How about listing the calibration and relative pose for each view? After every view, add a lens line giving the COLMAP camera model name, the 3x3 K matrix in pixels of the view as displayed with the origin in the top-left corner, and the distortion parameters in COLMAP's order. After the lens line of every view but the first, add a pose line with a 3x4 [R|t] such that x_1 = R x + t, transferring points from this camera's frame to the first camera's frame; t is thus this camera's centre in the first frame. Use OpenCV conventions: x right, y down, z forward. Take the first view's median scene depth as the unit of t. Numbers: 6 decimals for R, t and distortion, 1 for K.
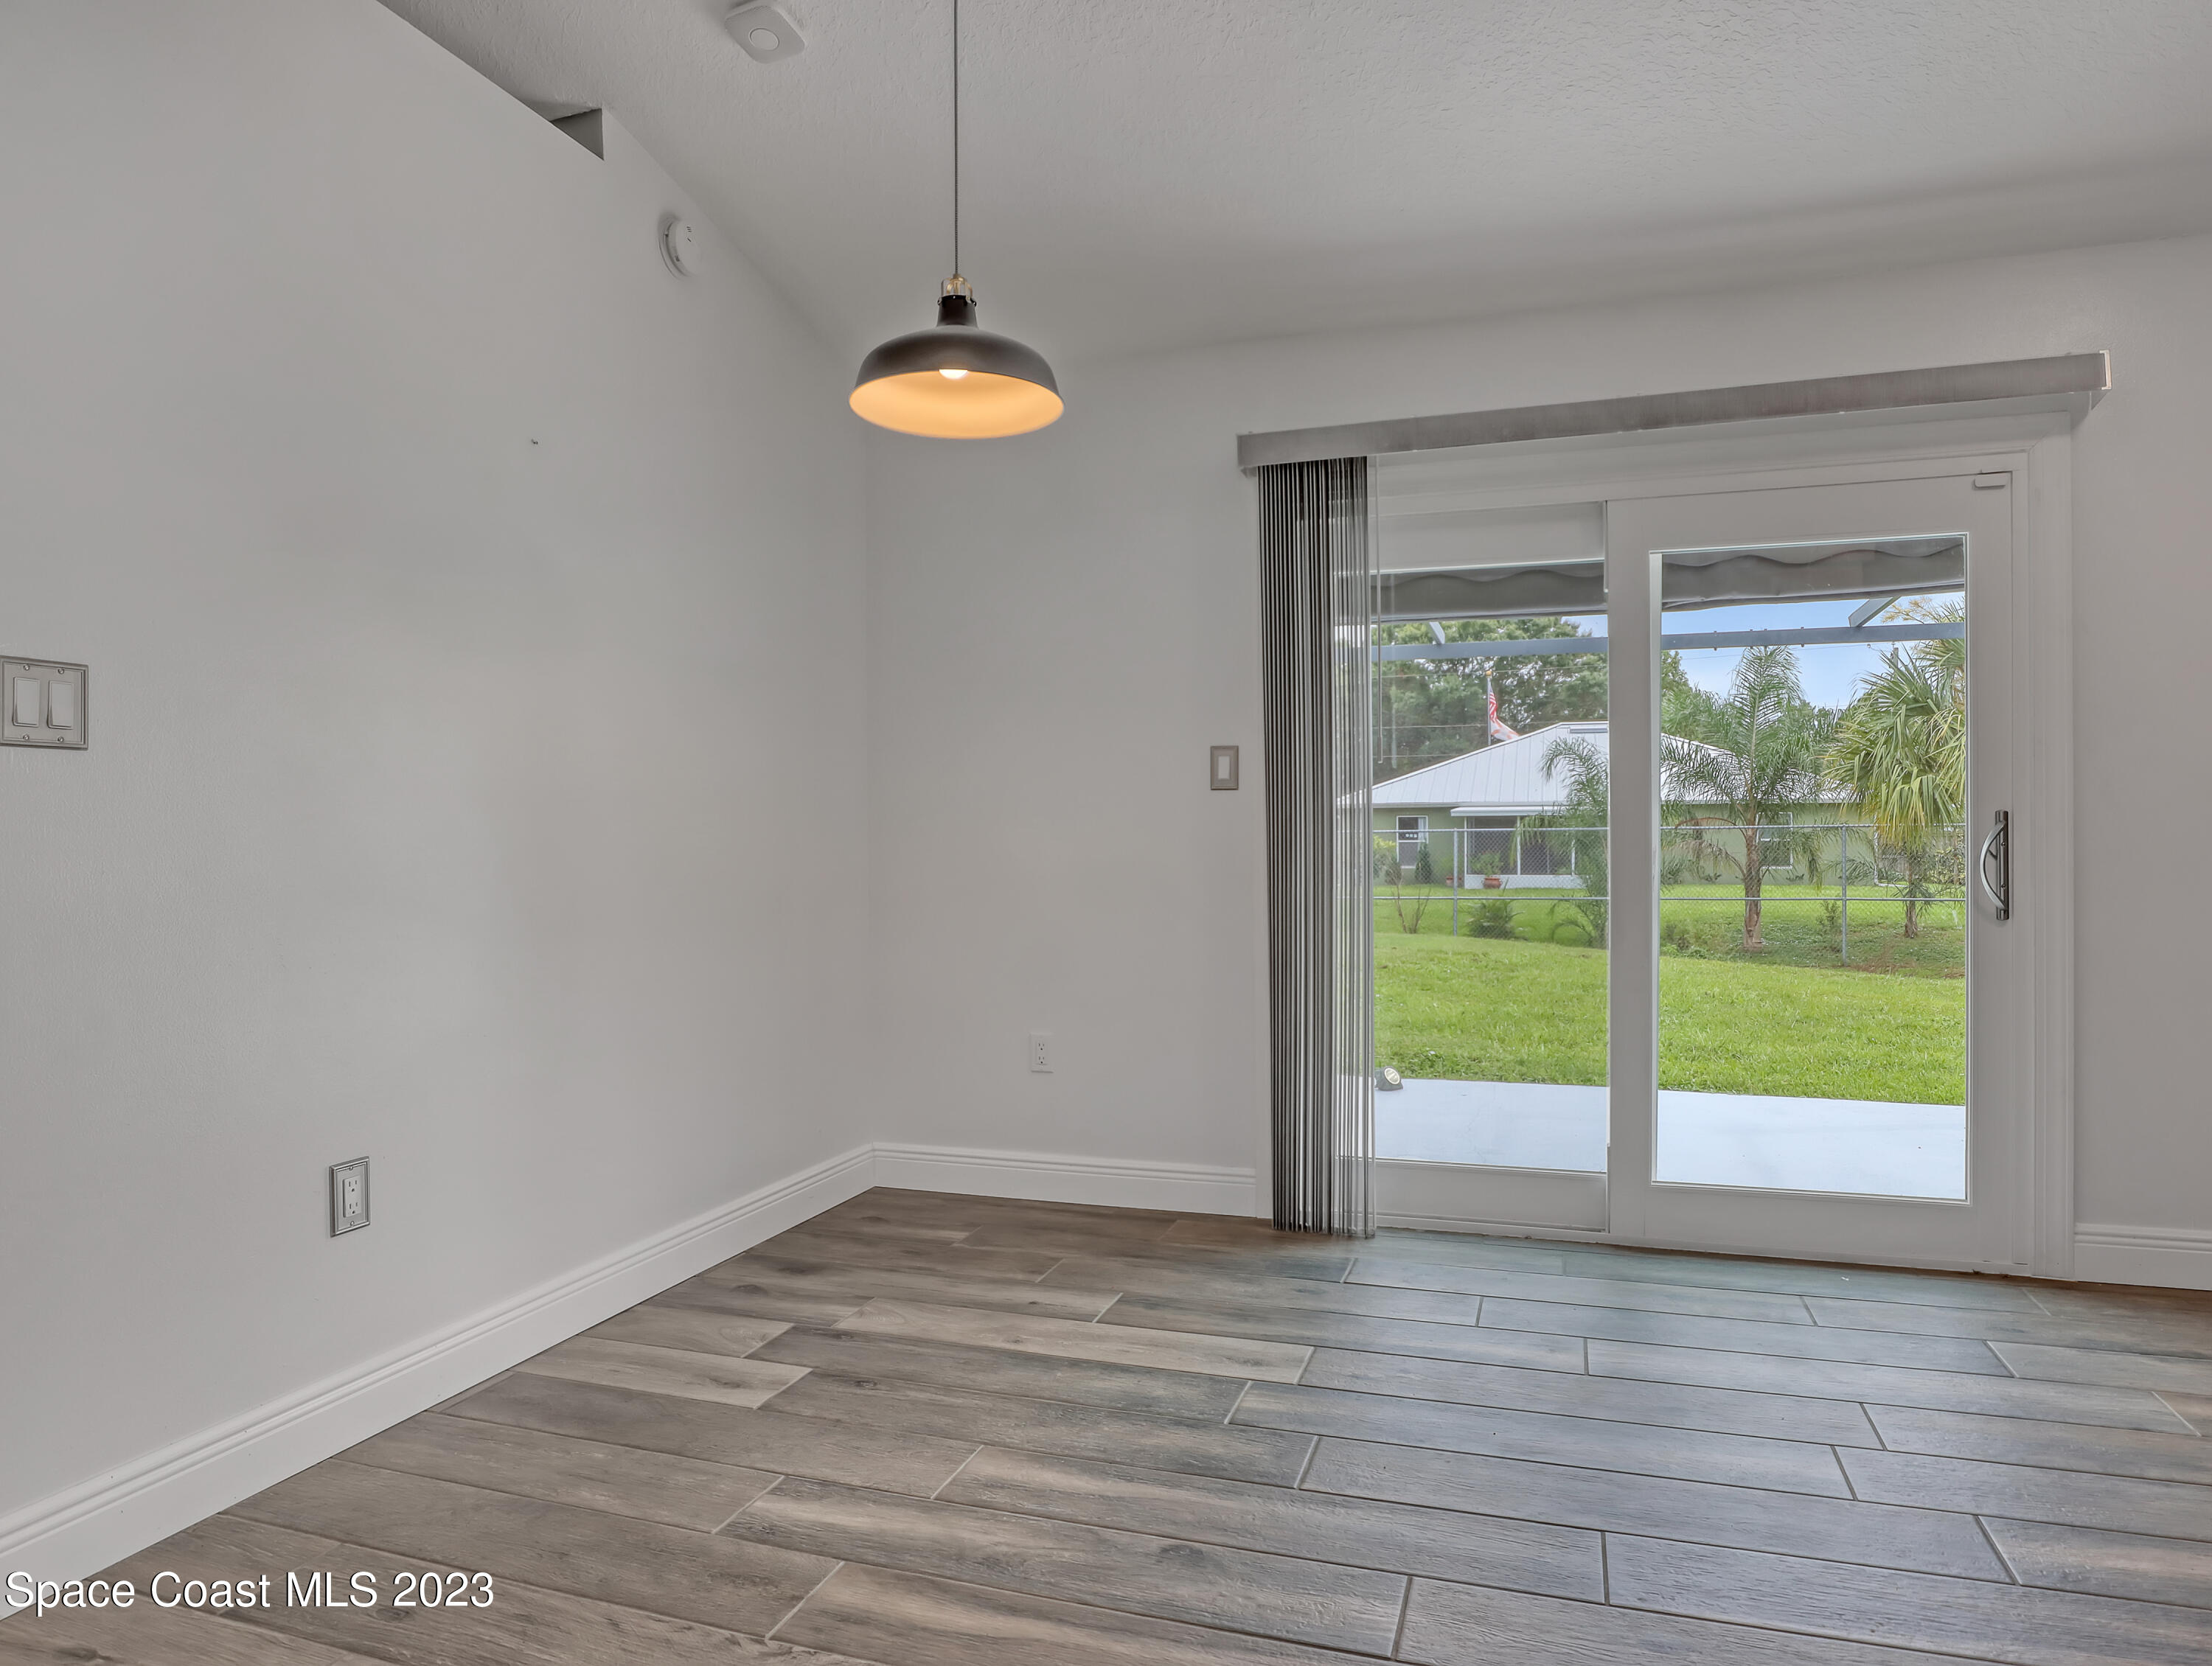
lens RADIAL K [[1348.5, 0, 1148.5], [0, 1348.5, 843.5], [0, 0, 1]] dist [-0.075492, 0.038476]
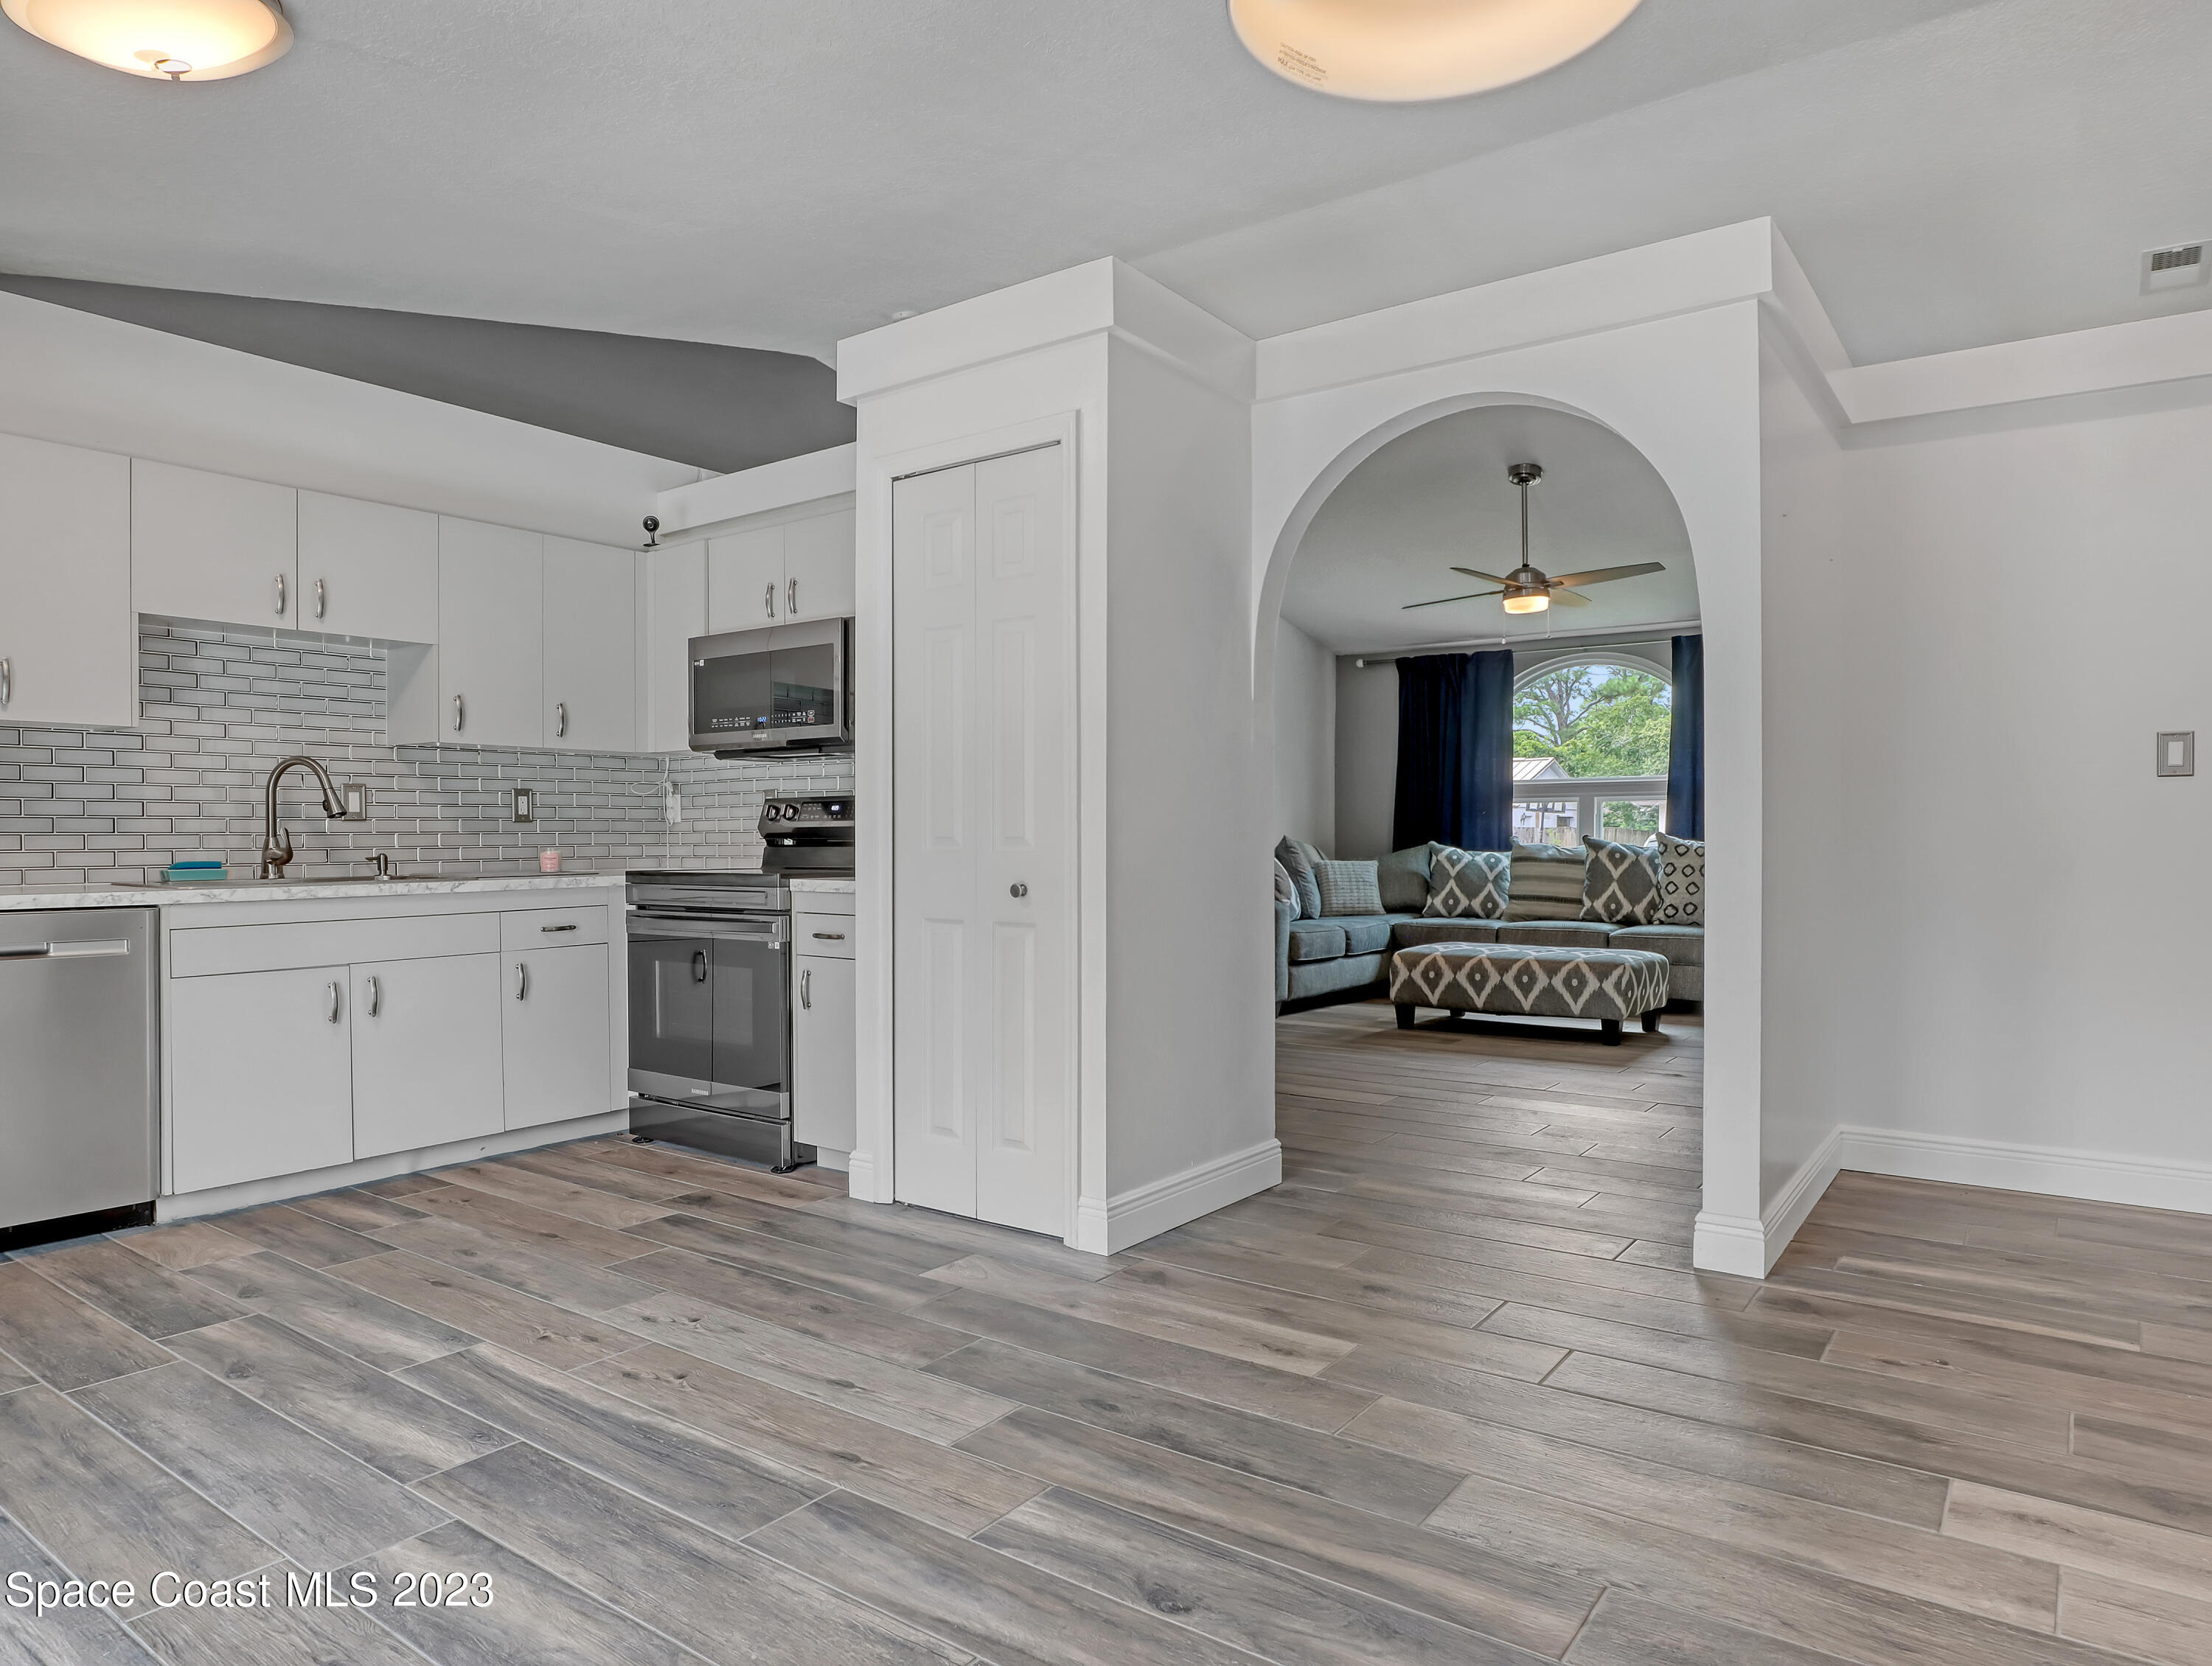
lens RADIAL K [[1374.1, 0, 1081.9], [0, 1374.1, 851.6], [0, 0, 1]] dist [0.026776, -0.030454]
pose [[-0.945505, 0.005621, 0.325559, -0.139664], [0.012061, 0.999769, 0.017765, 0.000944], [-0.325384, 0.020723, -0.945355, 1.161452]]
